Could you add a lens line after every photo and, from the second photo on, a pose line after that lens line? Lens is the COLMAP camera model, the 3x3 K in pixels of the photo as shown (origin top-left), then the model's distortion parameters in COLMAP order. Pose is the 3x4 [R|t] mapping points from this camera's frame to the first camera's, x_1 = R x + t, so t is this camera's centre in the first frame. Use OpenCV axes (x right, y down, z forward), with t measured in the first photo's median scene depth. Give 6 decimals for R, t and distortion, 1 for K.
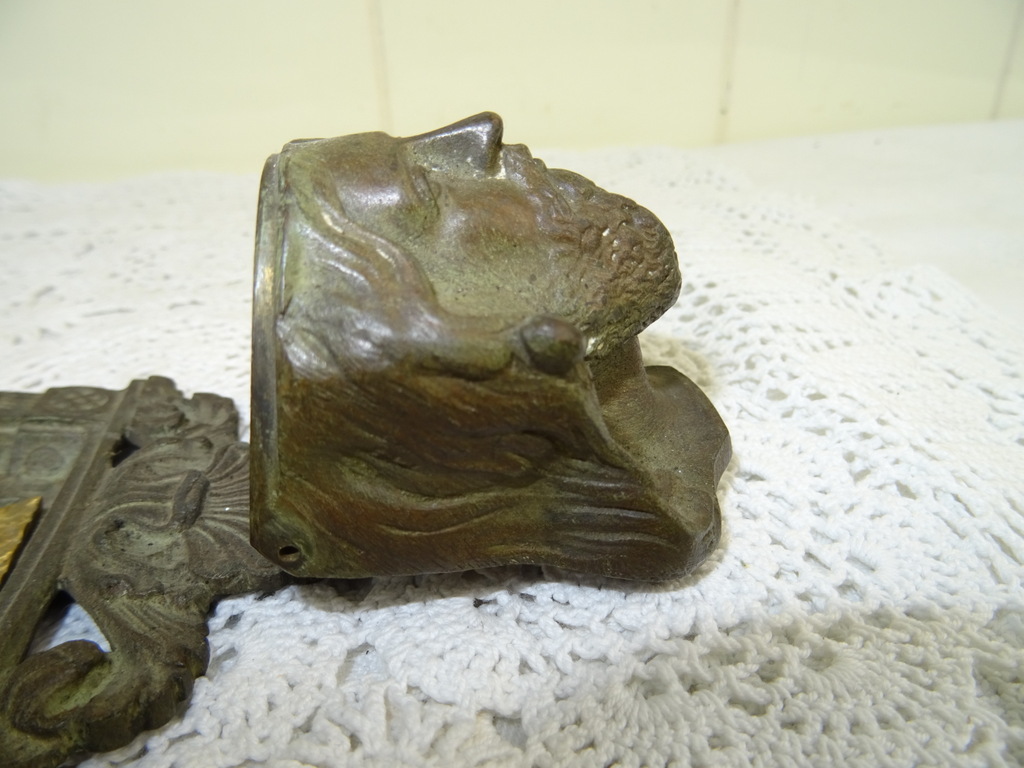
lens RADIAL K [[730.0, 0, 530.5], [0, 730.0, 396.9], [0, 0, 1]] dist [0.009097, -0.028870]
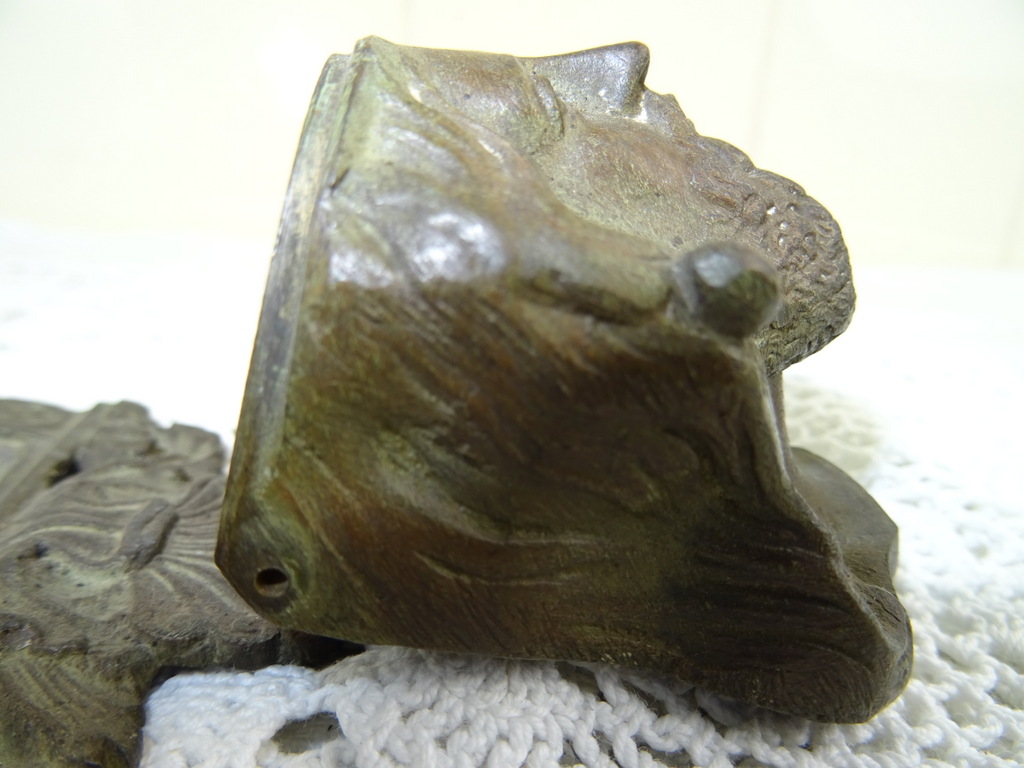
lens RADIAL K [[730.0, 0, 523.9], [0, 730.0, 419.0], [0, 0, 1]] dist [0.009097, -0.028870]
pose [[0.993369, 0.108131, -0.039058, -0.107104], [-0.114058, 0.969564, -0.216649, 0.191227], [0.014443, 0.219667, 0.975468, 0.365290]]
